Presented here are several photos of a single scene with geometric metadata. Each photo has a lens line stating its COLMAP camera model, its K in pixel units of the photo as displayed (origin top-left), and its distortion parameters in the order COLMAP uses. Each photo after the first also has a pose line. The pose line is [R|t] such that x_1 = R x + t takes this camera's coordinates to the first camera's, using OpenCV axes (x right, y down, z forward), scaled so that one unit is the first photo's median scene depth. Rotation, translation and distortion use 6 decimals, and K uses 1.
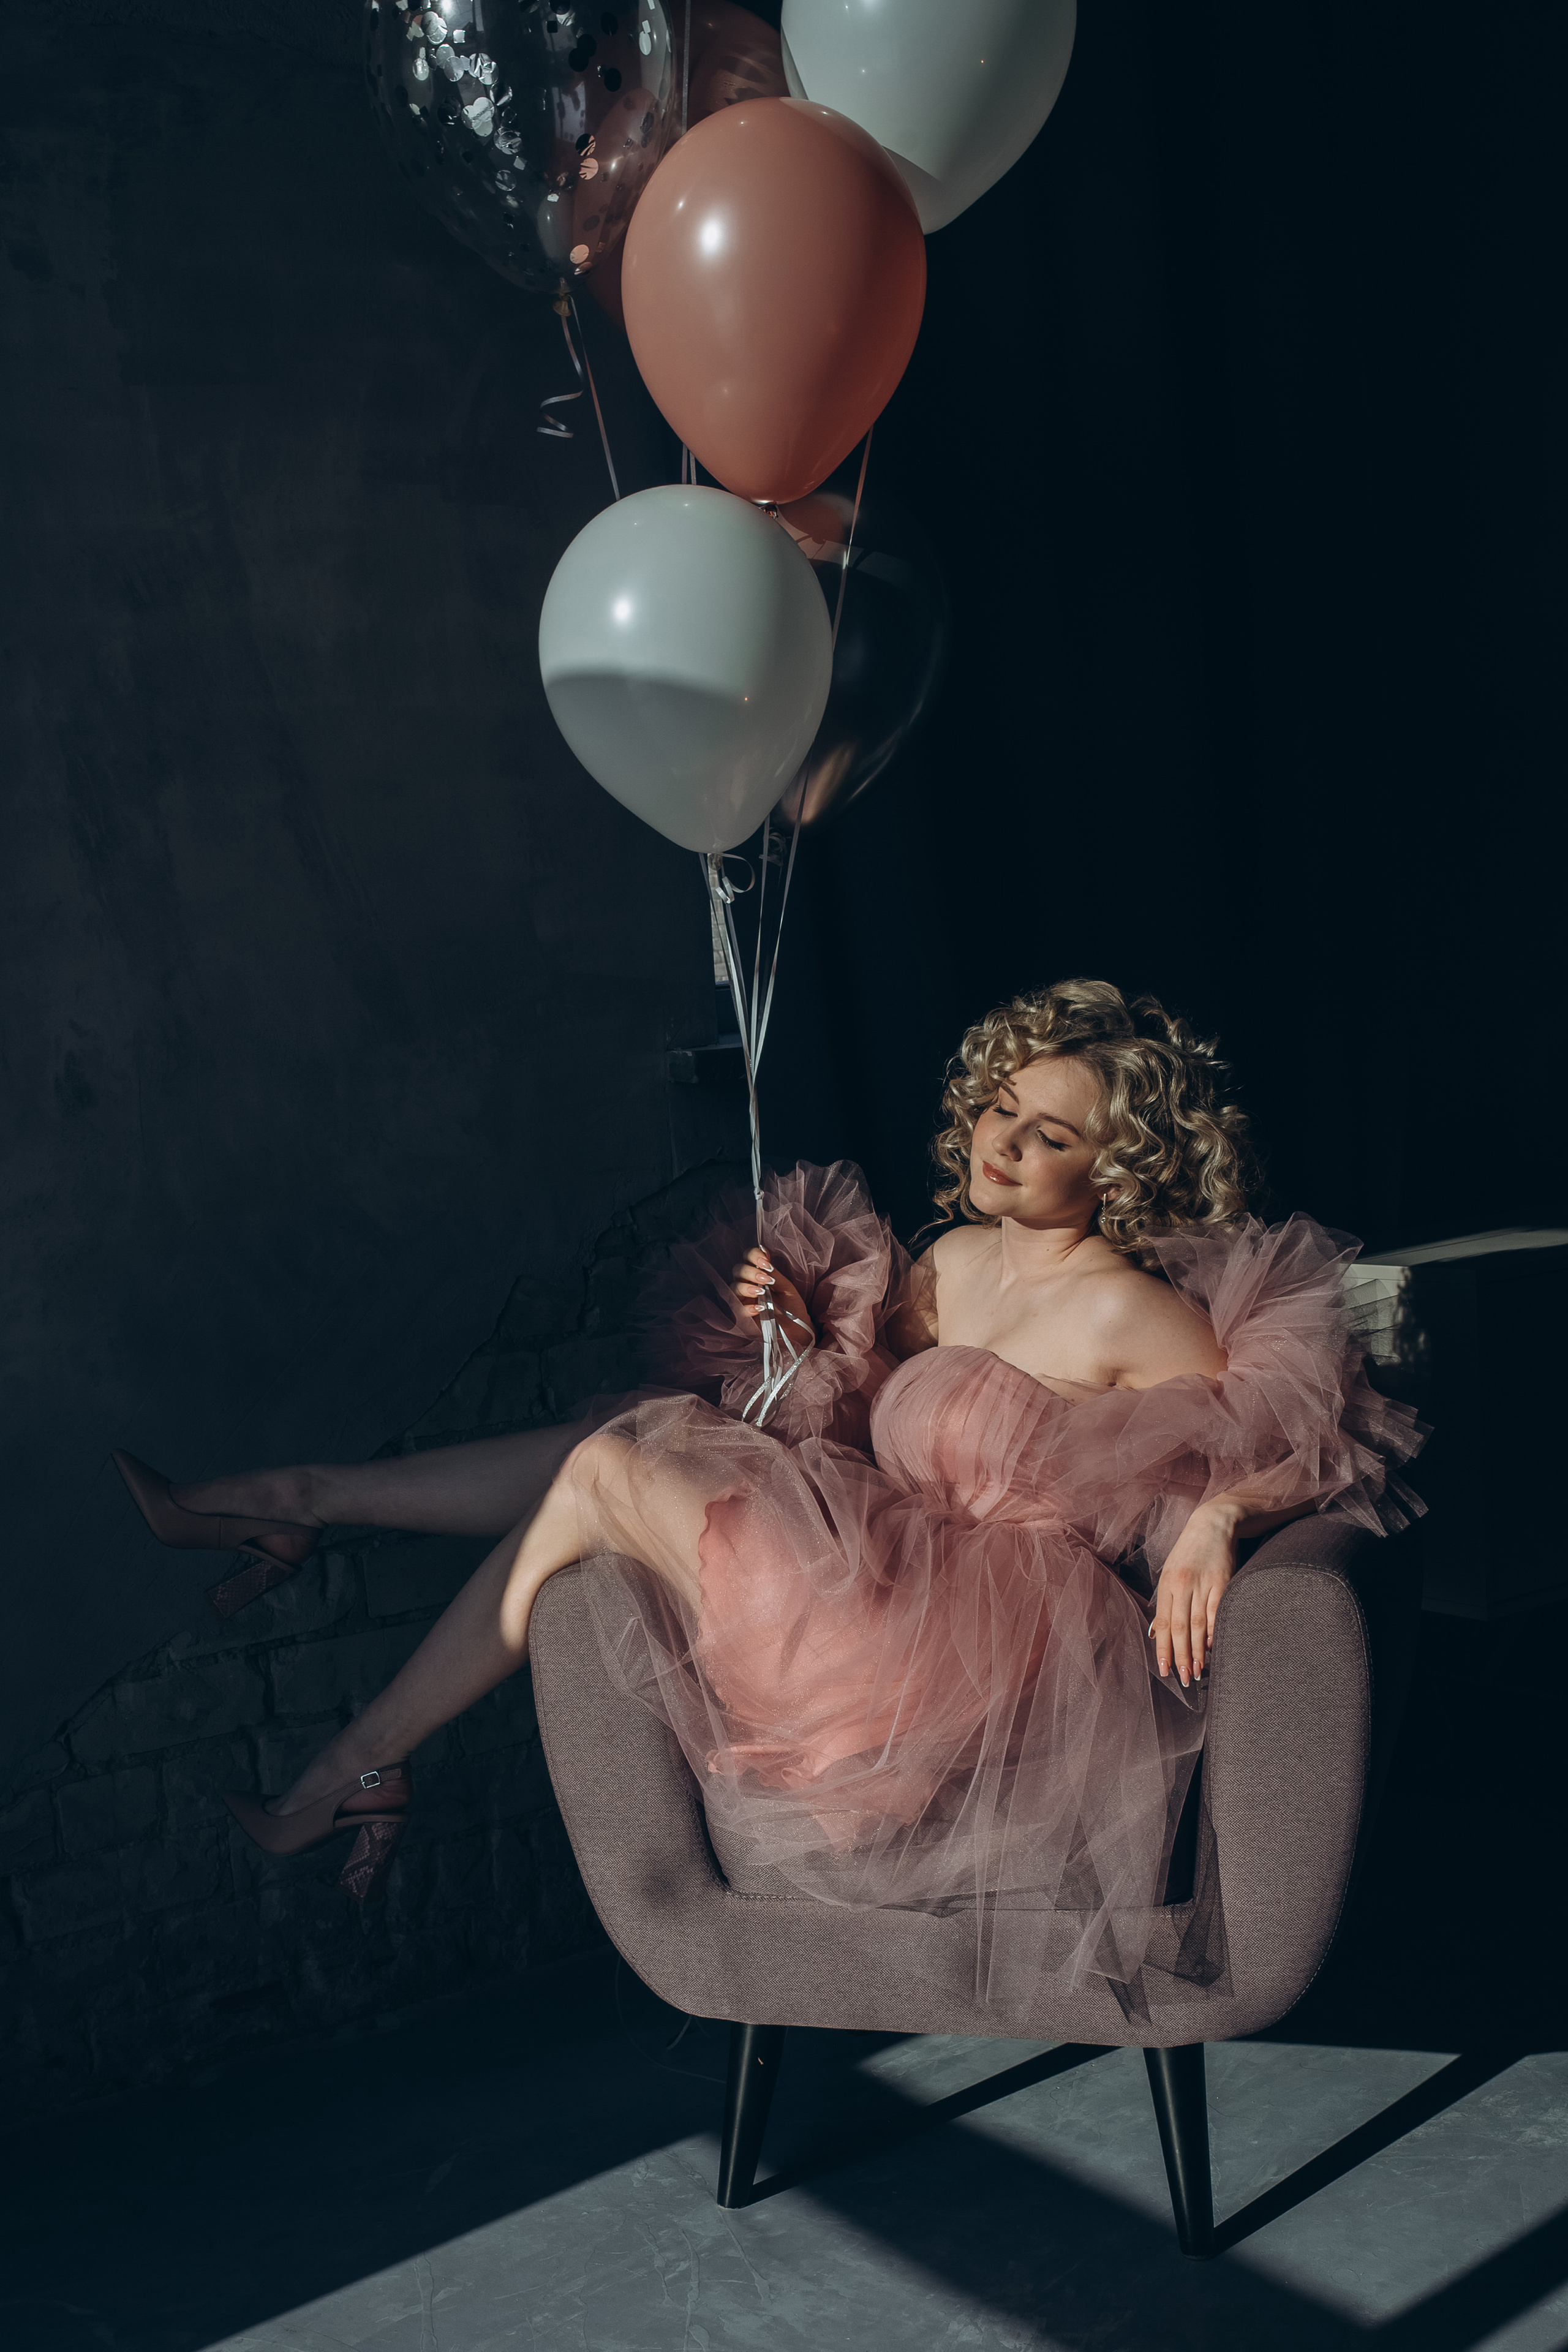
lens RADIAL K [[2704.3, 0, 631.4], [0, 2704.3, 1430.4], [0, 0, 1]] dist [-0.062564, 0.093178]
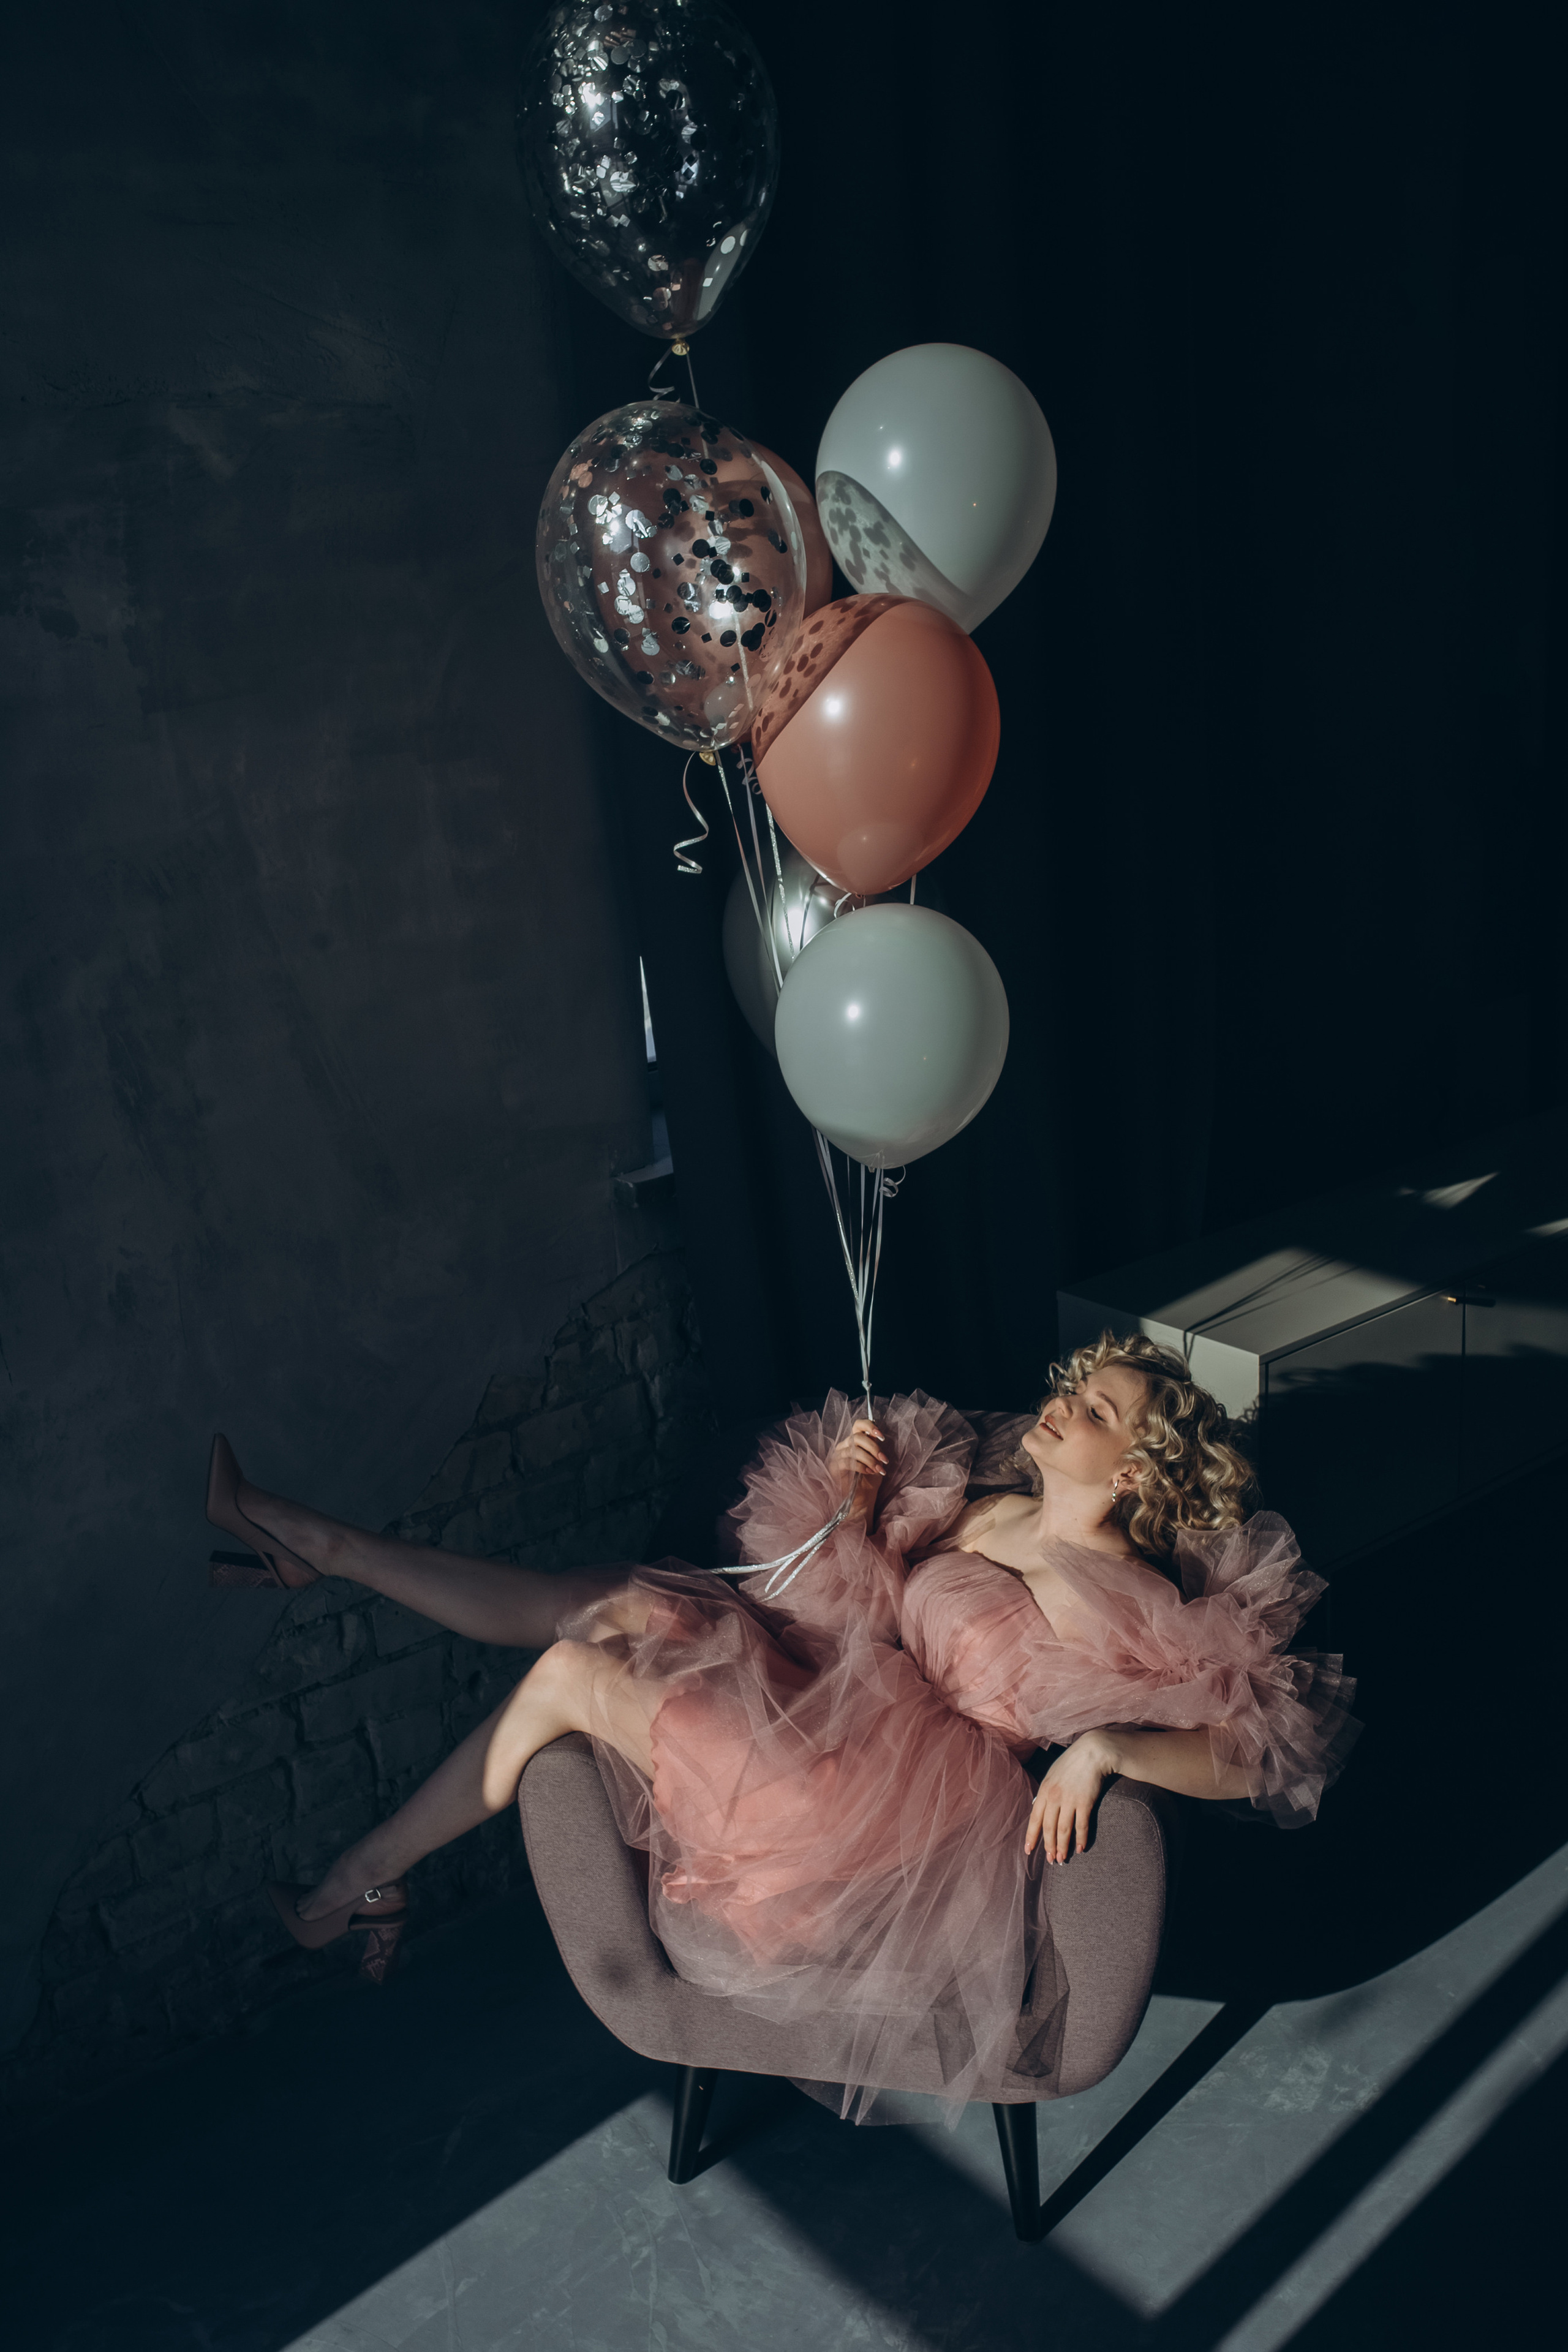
lens RADIAL K [[2320.3, 0, 773.3], [0, 2320.3, 1211.7], [0, 0, 1]] dist [-0.052020, 0.054595]
pose [[0.995152, -0.013433, 0.097423, -0.020358], [-0.001517, 0.988412, 0.151789, -0.352133], [-0.098333, -0.151201, 0.983600, -0.040462]]
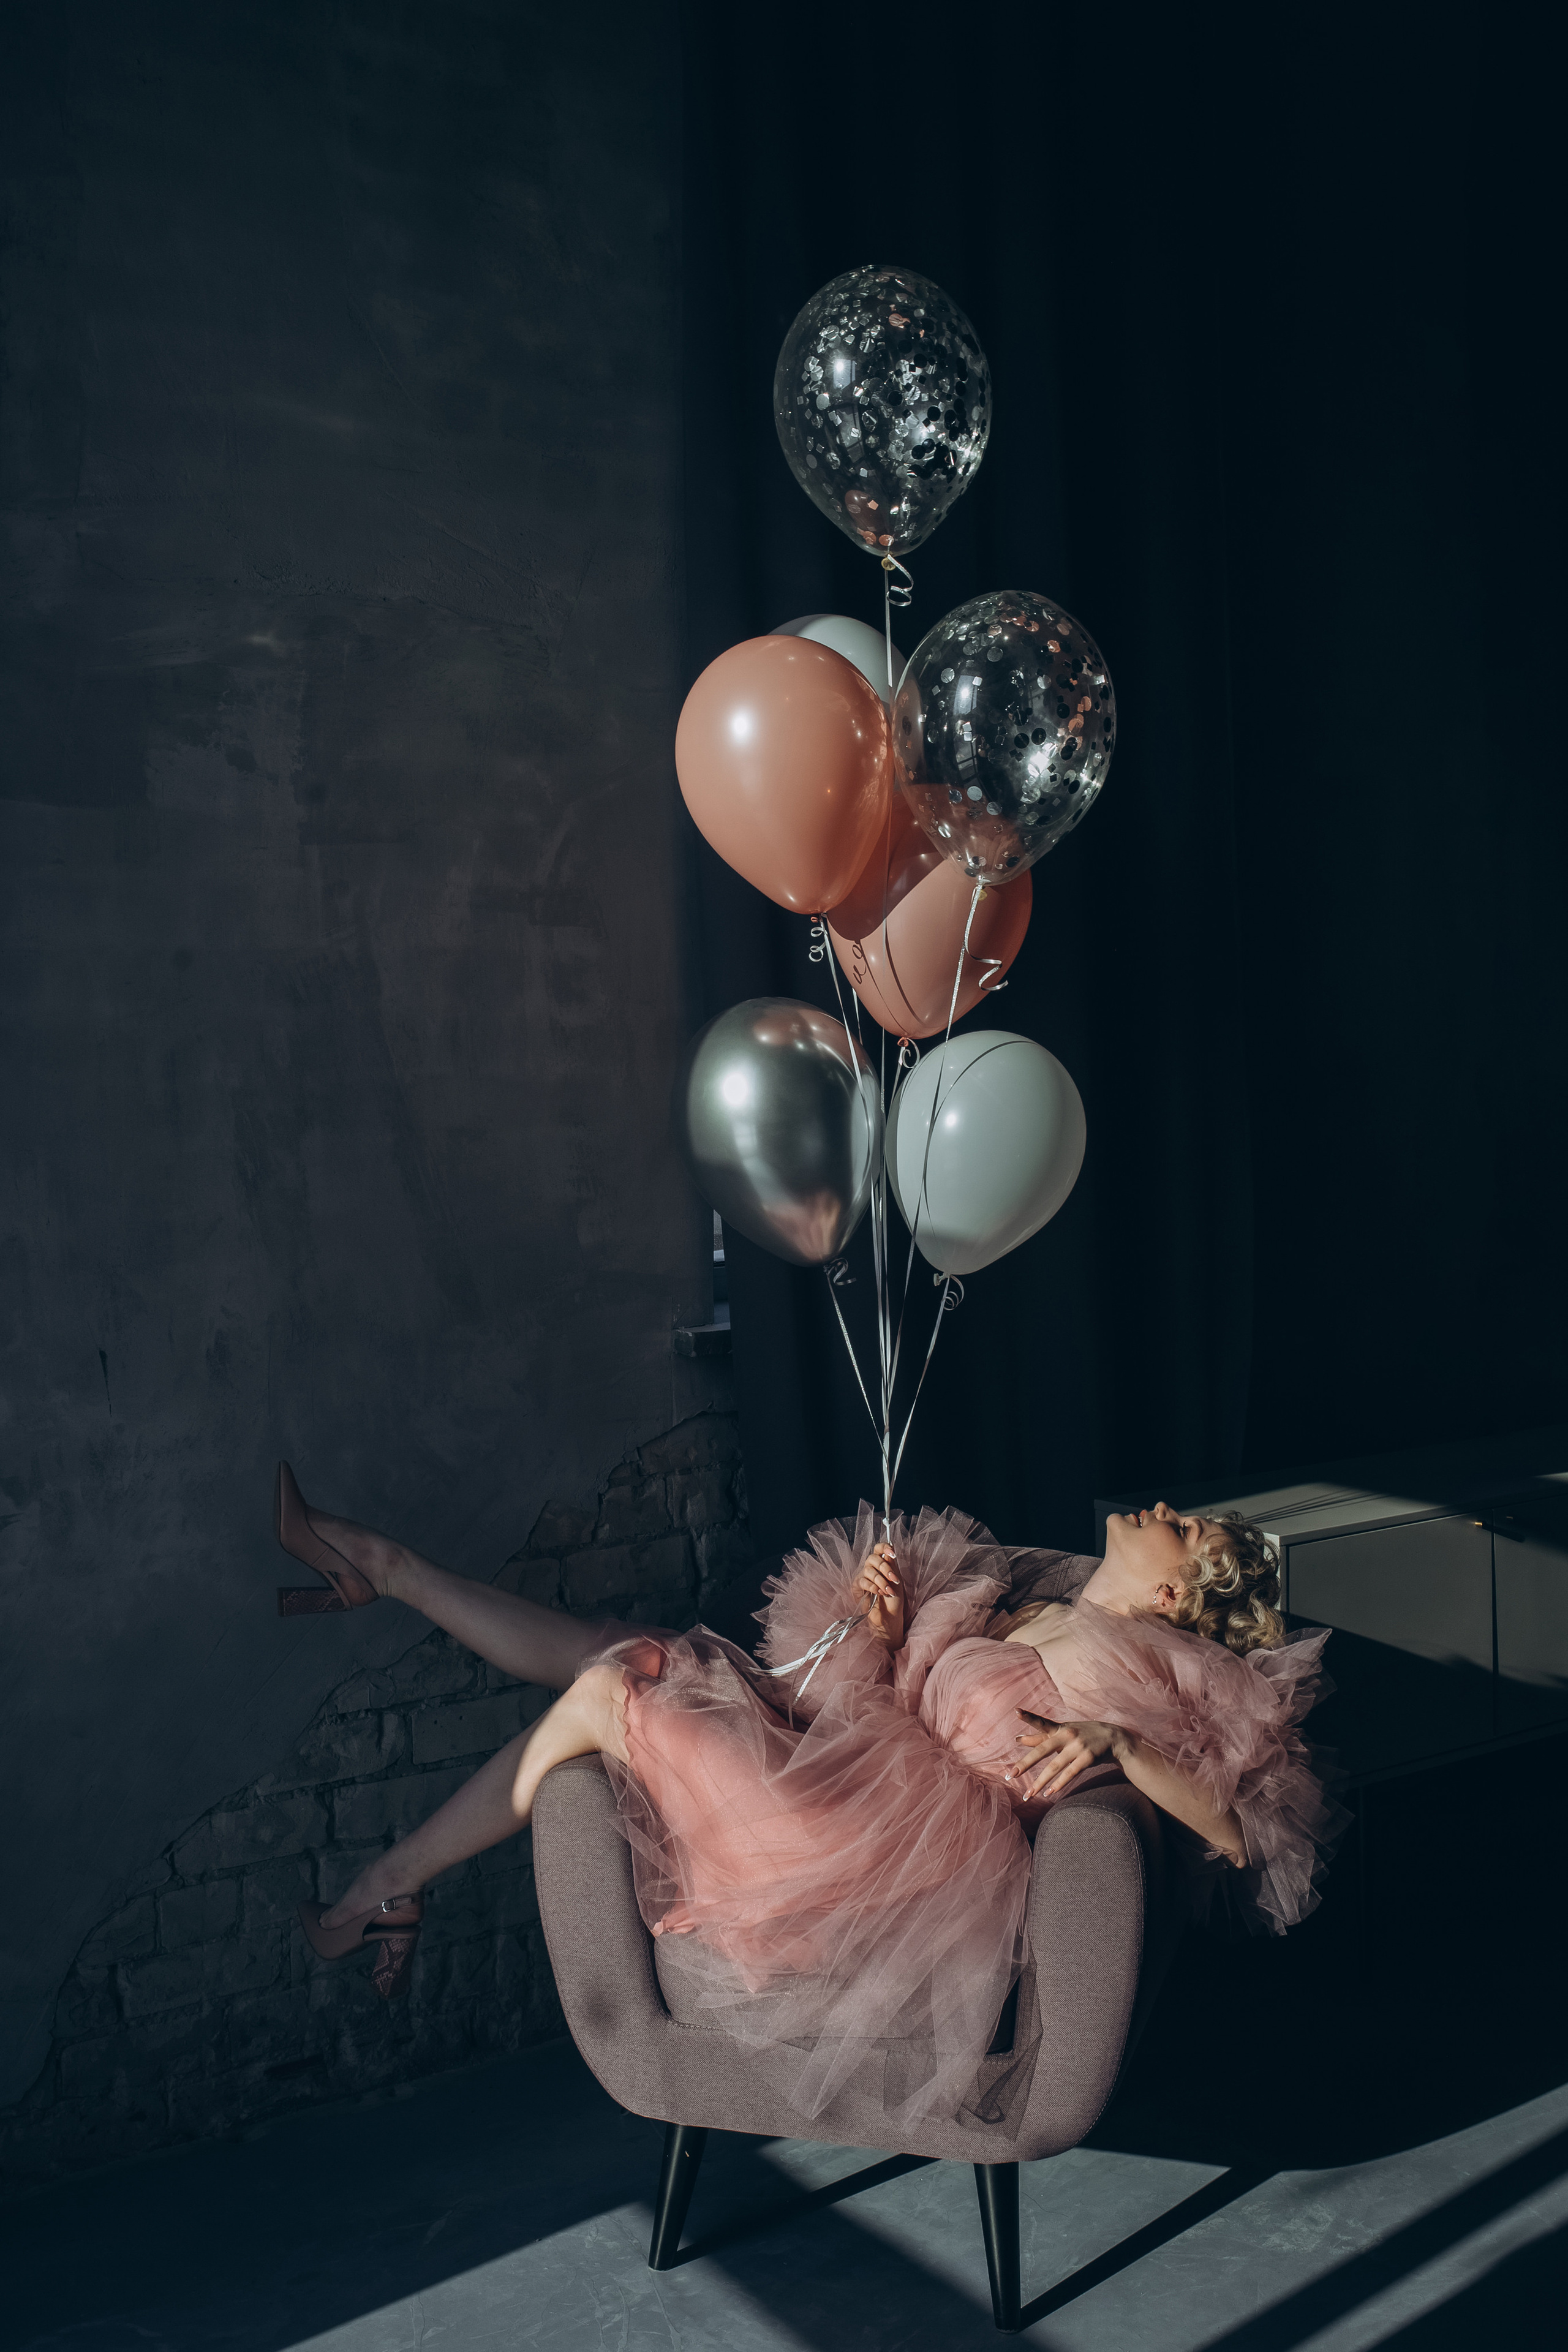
lens RADIAL K [[2451.5, 0, 767.4], [0, 2451.5, 1102.6], [0, 0, 1]] dist [-0.052190, 0.064787]
pose [[0.997531, 0.062229, 0.032553, 0.016197], [-0.057121, 0.988586, -0.139406, -0.107169], [-0.040856, 0.137203, 0.989700, -0.238994]]
